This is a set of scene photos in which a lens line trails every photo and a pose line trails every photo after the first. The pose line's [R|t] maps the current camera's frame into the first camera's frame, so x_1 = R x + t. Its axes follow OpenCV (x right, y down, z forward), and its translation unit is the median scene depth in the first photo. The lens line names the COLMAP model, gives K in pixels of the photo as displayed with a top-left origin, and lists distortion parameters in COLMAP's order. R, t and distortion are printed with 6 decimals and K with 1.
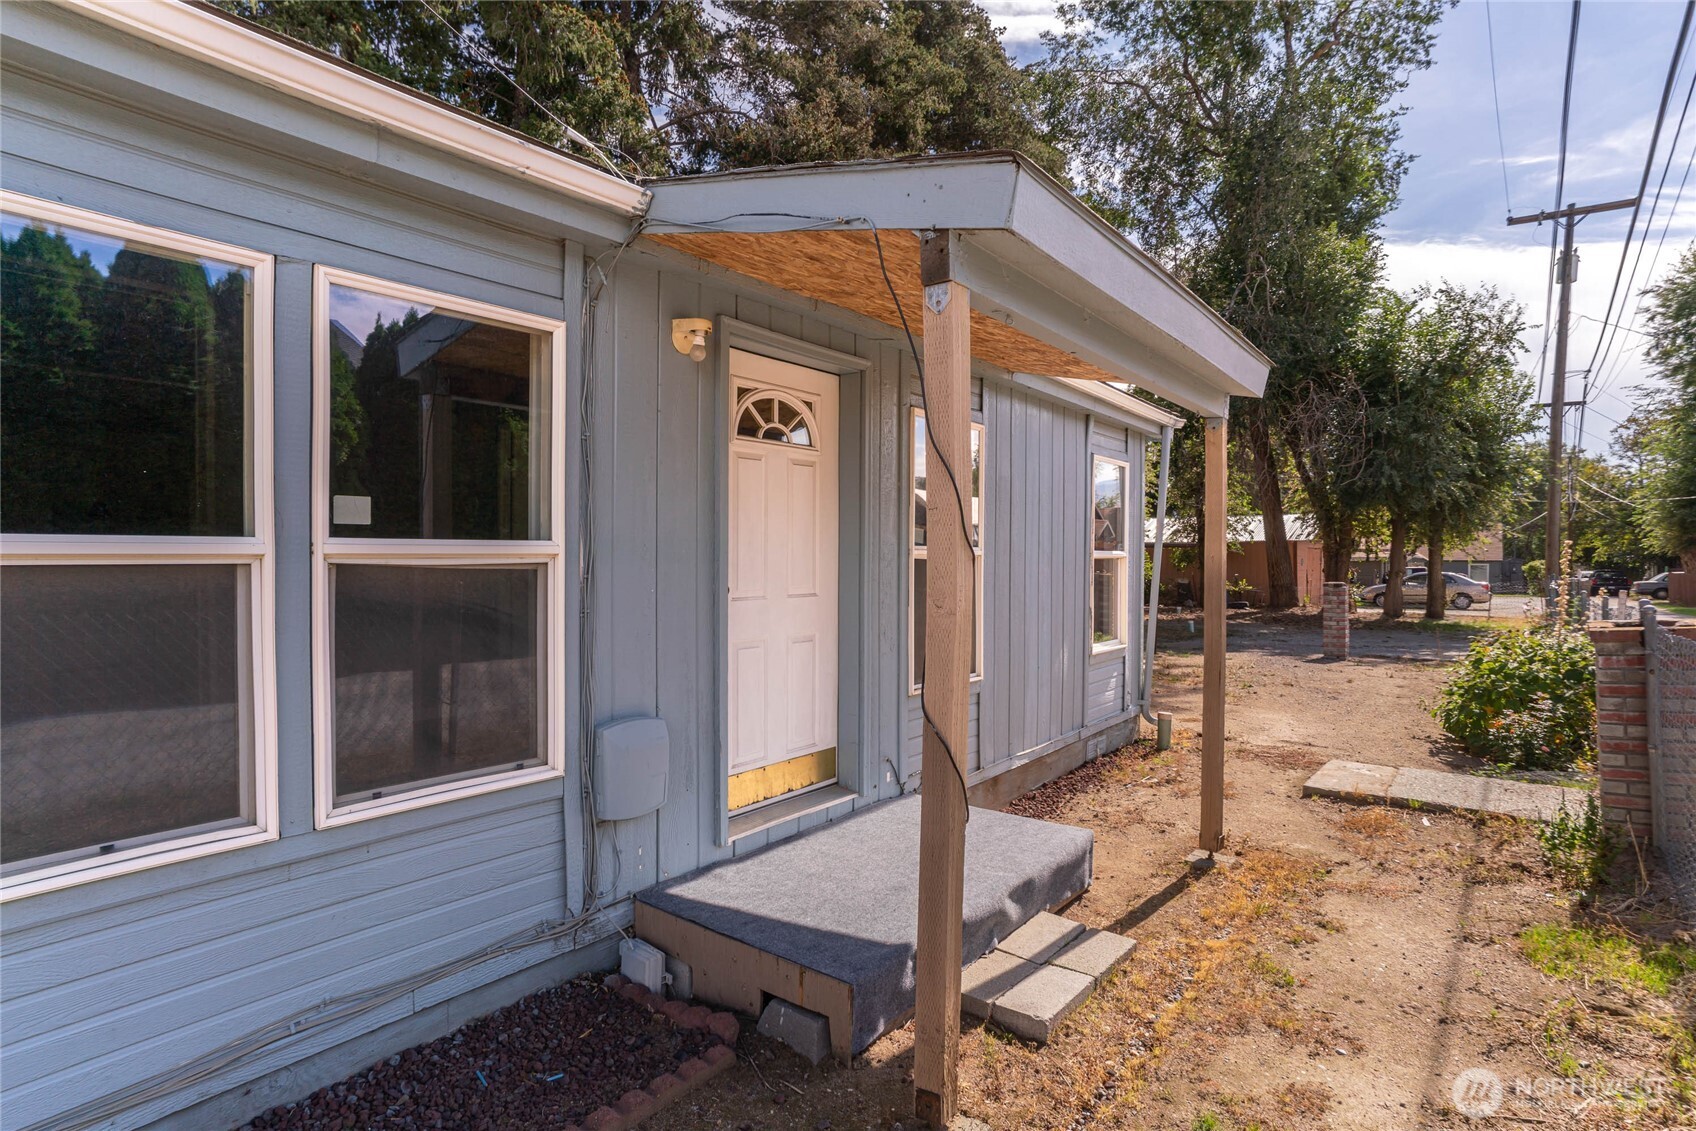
lens RADIAL K [[884.3, 0, 848.0], [0, 884.3, 565.5], [0, 0, 1]] dist [-0.024217, -0.000123]
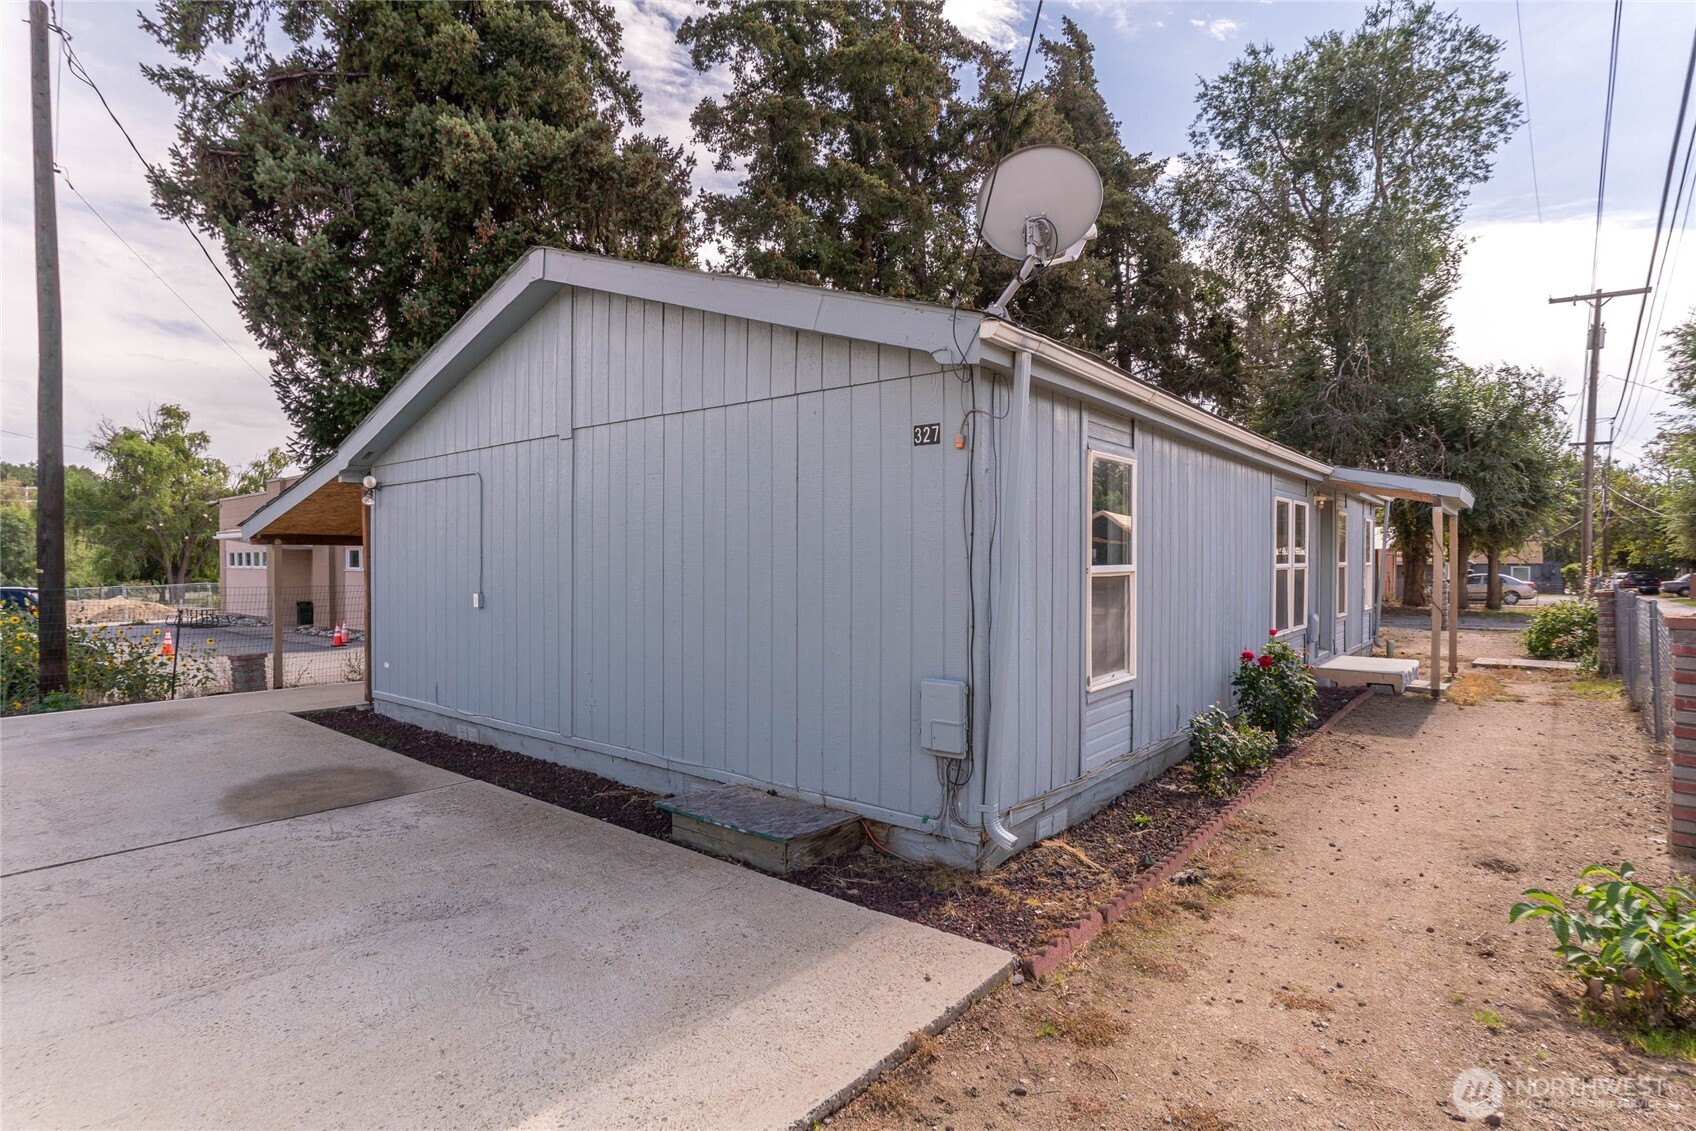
lens RADIAL K [[897.0, 0, 848.0], [0, 897.0, 565.5], [0, 0, 1]] dist [-0.018590, 0.000764]
pose [[0.999835, -0.005153, -0.017431, -0.254154], [0.005032, 0.999963, -0.006953, -0.000301], [0.017466, 0.006864, 0.999824, -0.321644]]
